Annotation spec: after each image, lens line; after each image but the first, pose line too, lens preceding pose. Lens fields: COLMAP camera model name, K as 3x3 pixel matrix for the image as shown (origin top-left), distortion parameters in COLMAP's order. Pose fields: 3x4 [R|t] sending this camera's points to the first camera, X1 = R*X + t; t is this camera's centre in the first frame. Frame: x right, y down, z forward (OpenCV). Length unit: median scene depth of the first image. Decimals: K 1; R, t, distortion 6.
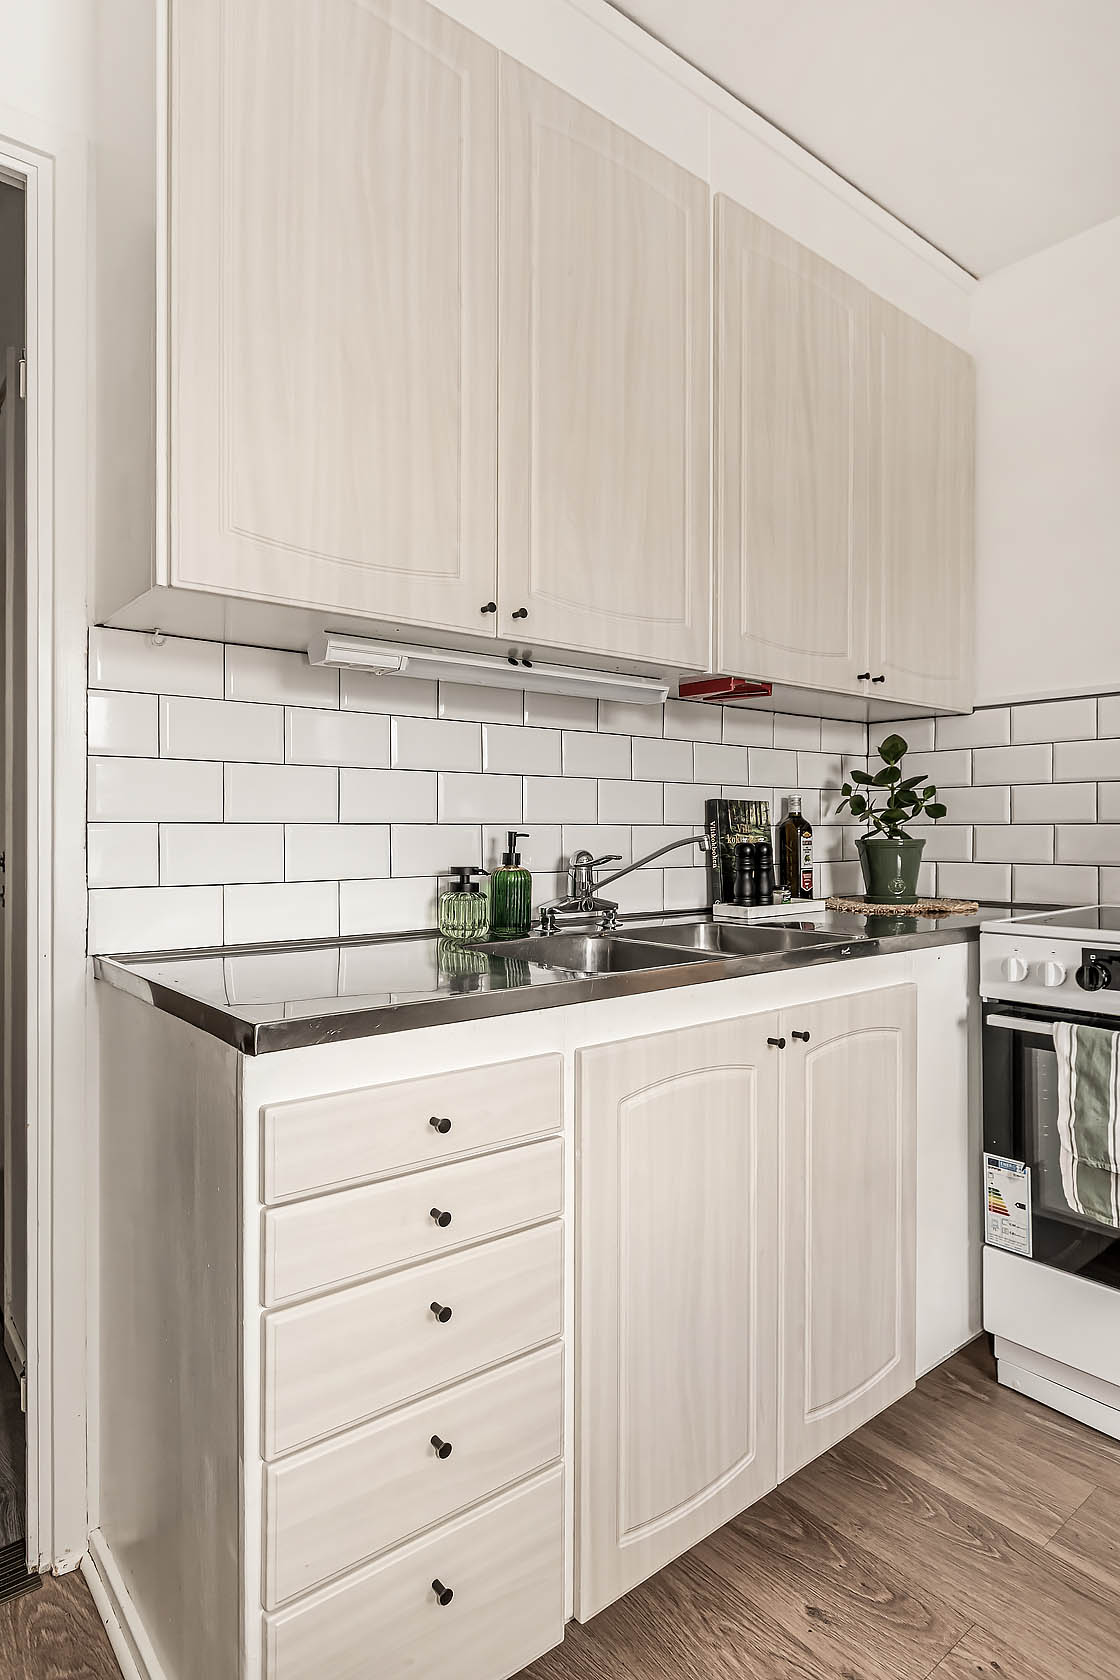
lens RADIAL K [[917.7, 0, 558.8], [0, 917.7, 840.0], [0, 0, 1]] dist [0.008247, 0.000648]
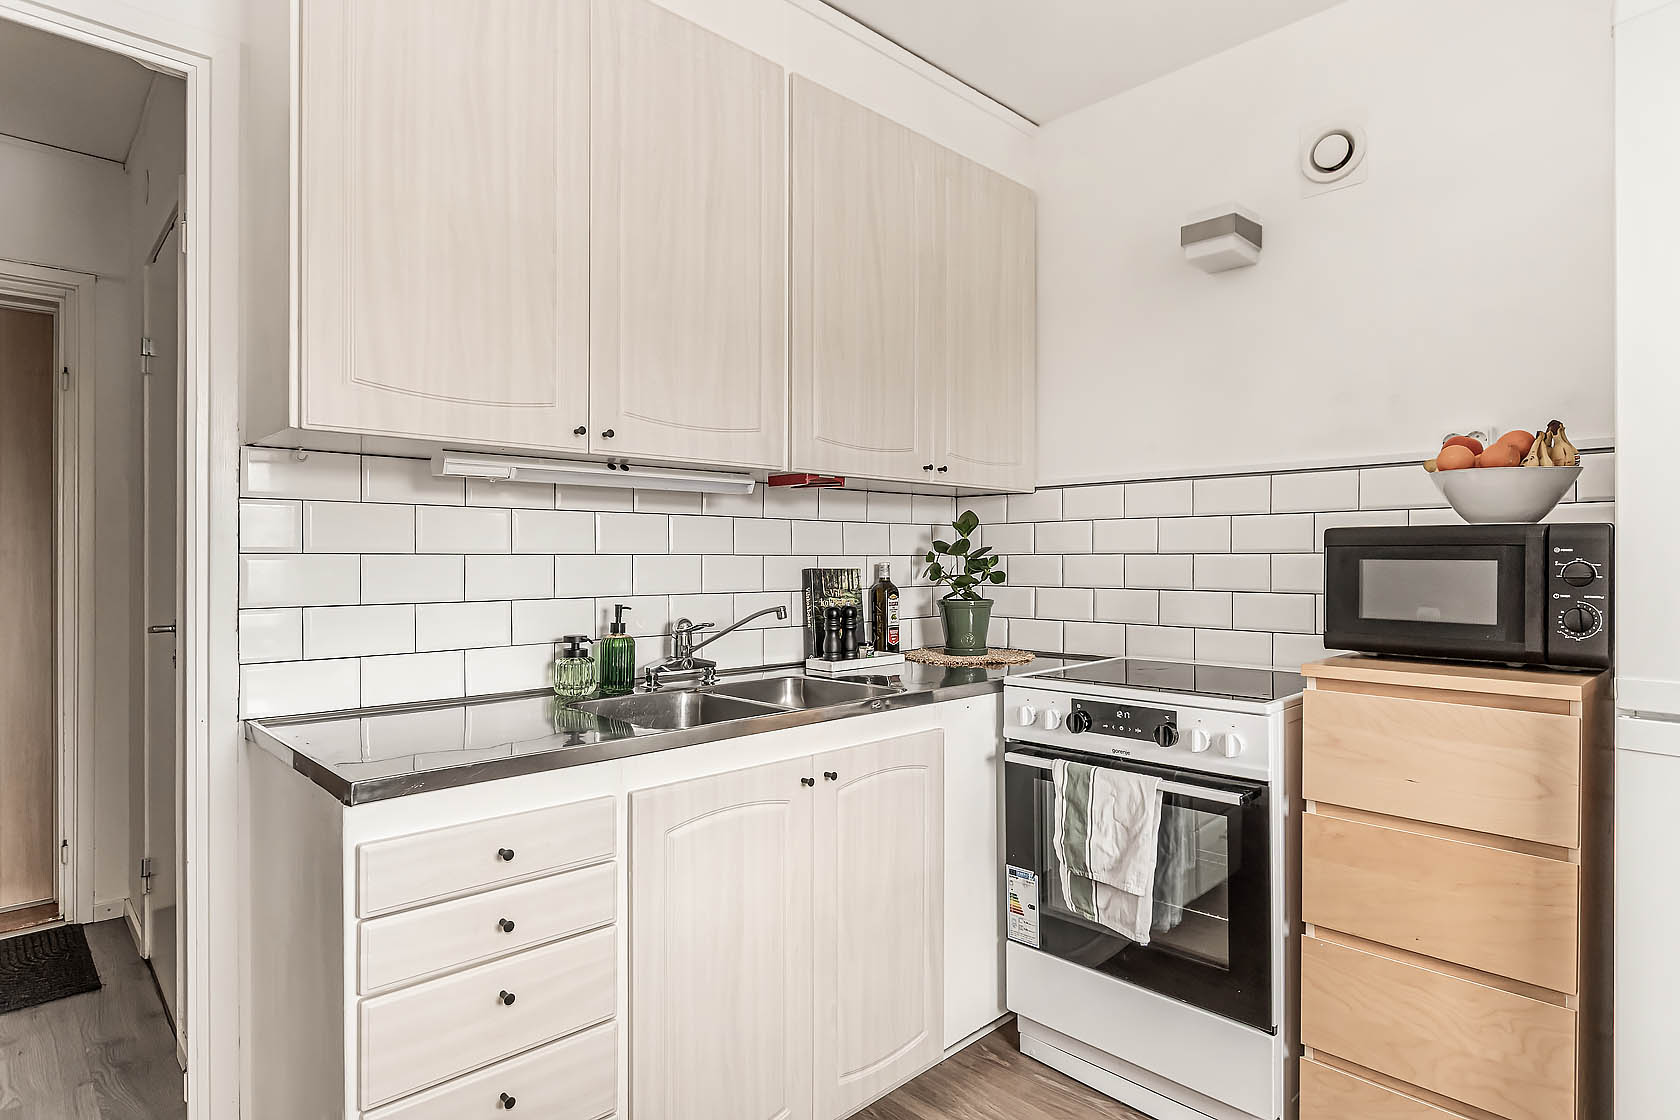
lens RADIAL K [[917.7, 0, 840.8], [0, 917.7, 557.4], [0, 0, 1]] dist [0.008247, 0.000648]
pose [[0.998330, -0.002828, 0.057706, 0.180672], [0.002896, 0.999995, -0.001090, -0.073173], [-0.057702, 0.001255, 0.998333, -0.222243]]
